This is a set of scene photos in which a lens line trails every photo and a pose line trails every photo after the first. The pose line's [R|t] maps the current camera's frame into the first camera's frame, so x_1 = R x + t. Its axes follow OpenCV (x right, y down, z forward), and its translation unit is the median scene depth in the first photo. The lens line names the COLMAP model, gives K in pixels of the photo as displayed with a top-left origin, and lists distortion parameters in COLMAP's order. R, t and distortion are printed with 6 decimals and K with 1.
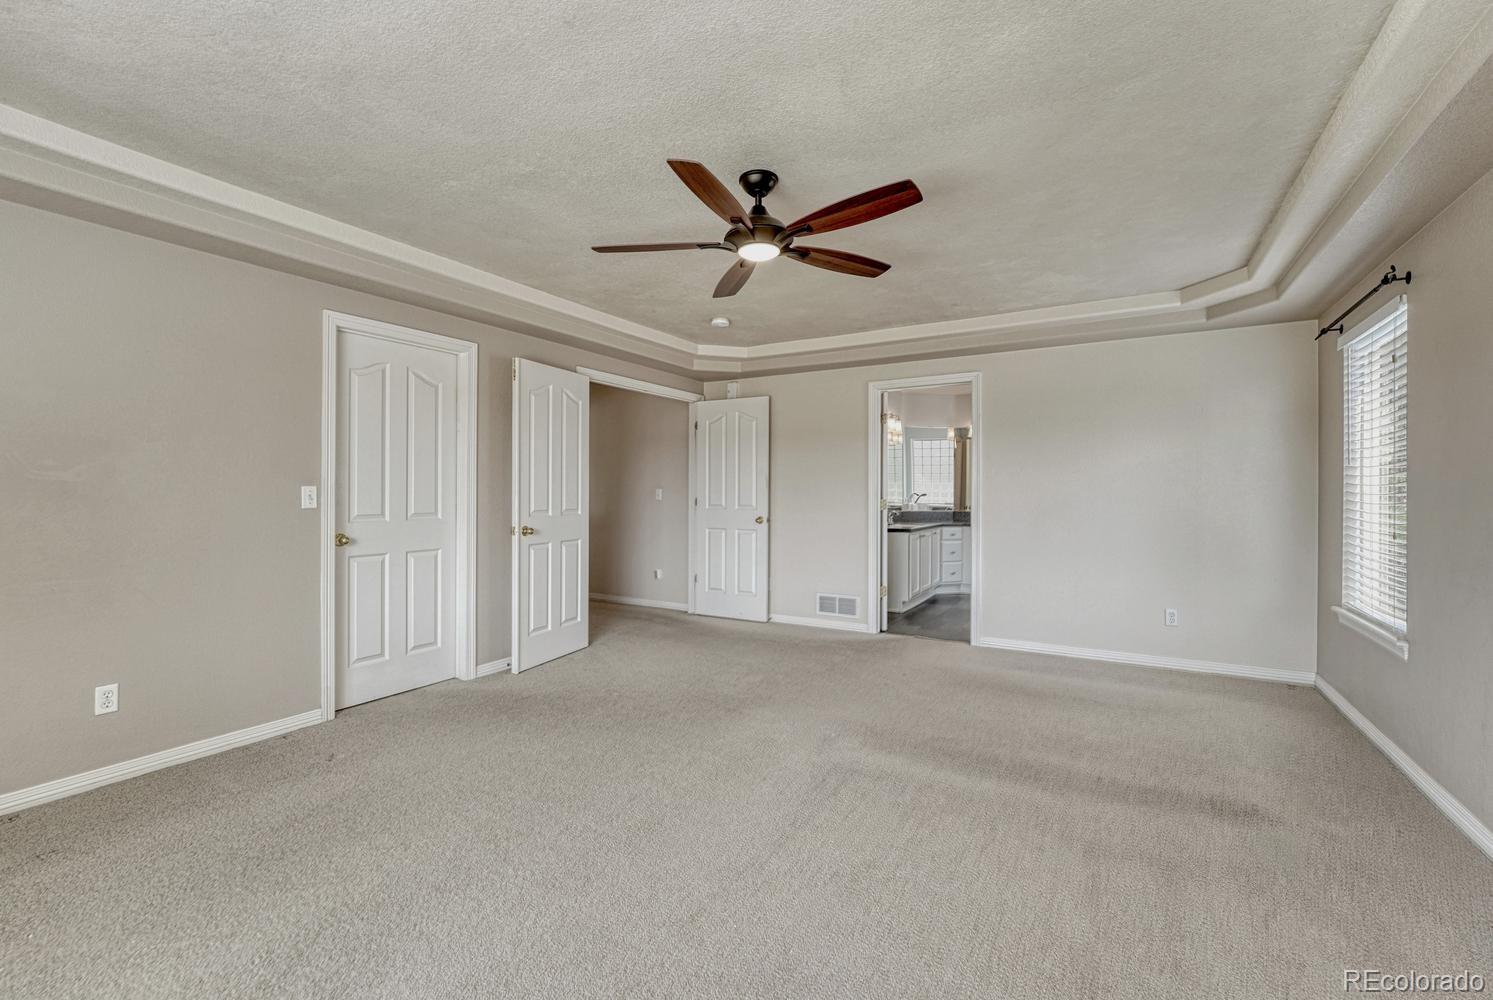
lens RADIAL K [[626.5, 0, 748.0], [0, 626.5, 492.3], [0, 0, 1]] dist [-0.008788, 0.003578]
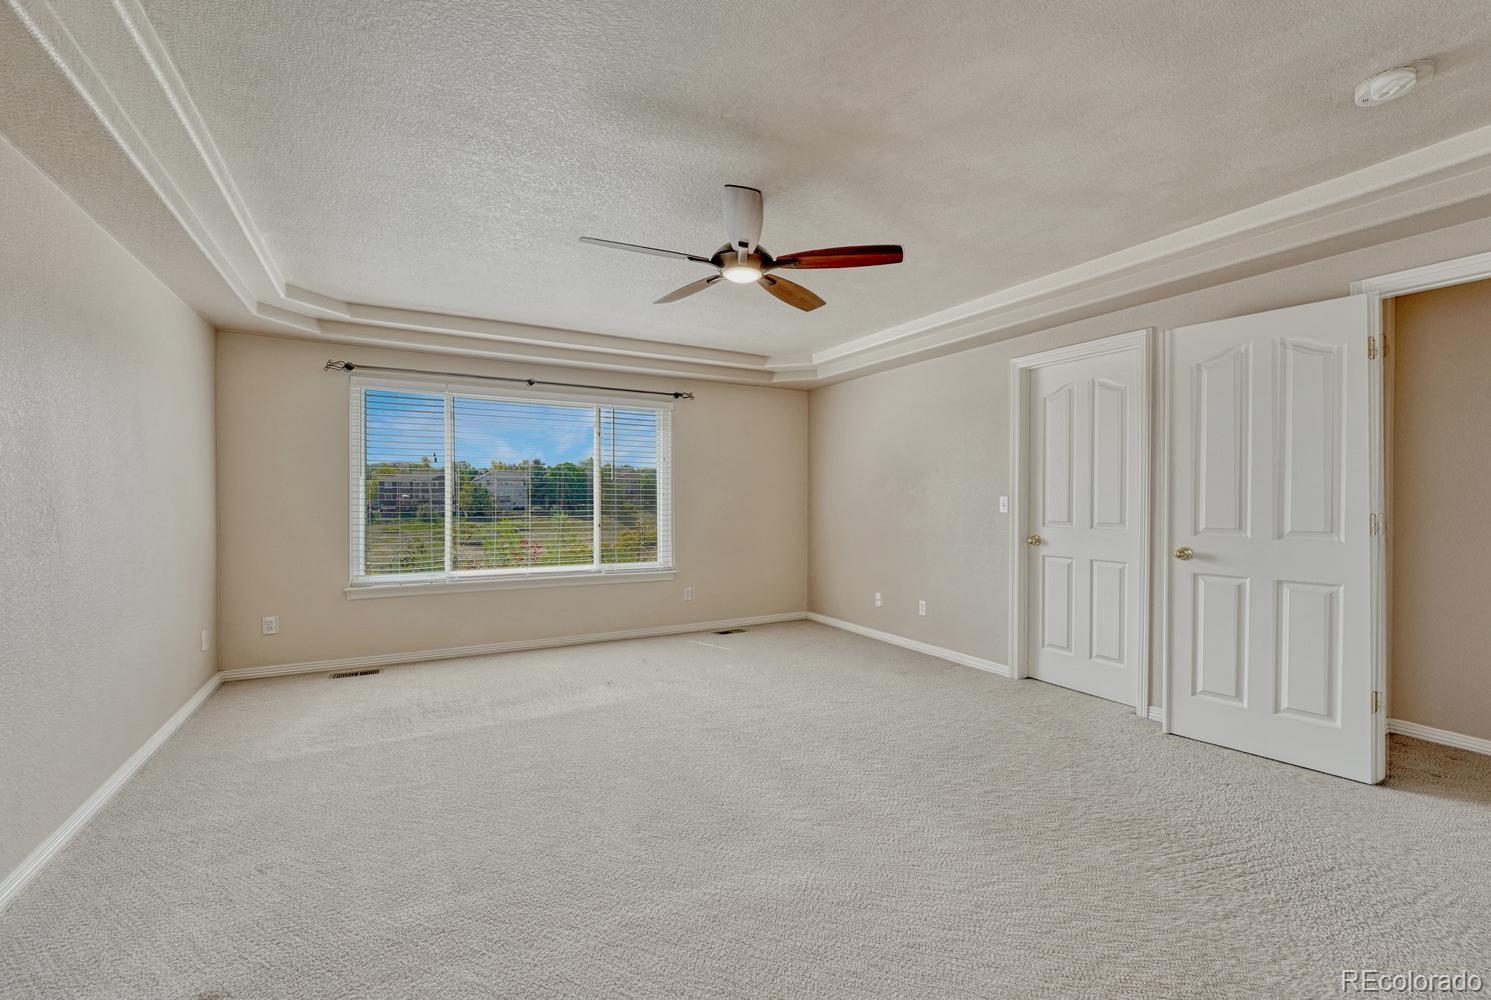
lens RADIAL K [[625.6, 0, 753.8], [0, 625.6, 503.0], [0, 0, 1]] dist [-0.008788, 0.003578]
pose [[-0.491289, 0.004132, -0.870987, 0.648067], [-0.003412, 0.999972, 0.006669, -0.002843], [0.870990, 0.006248, -0.491261, 1.065236]]
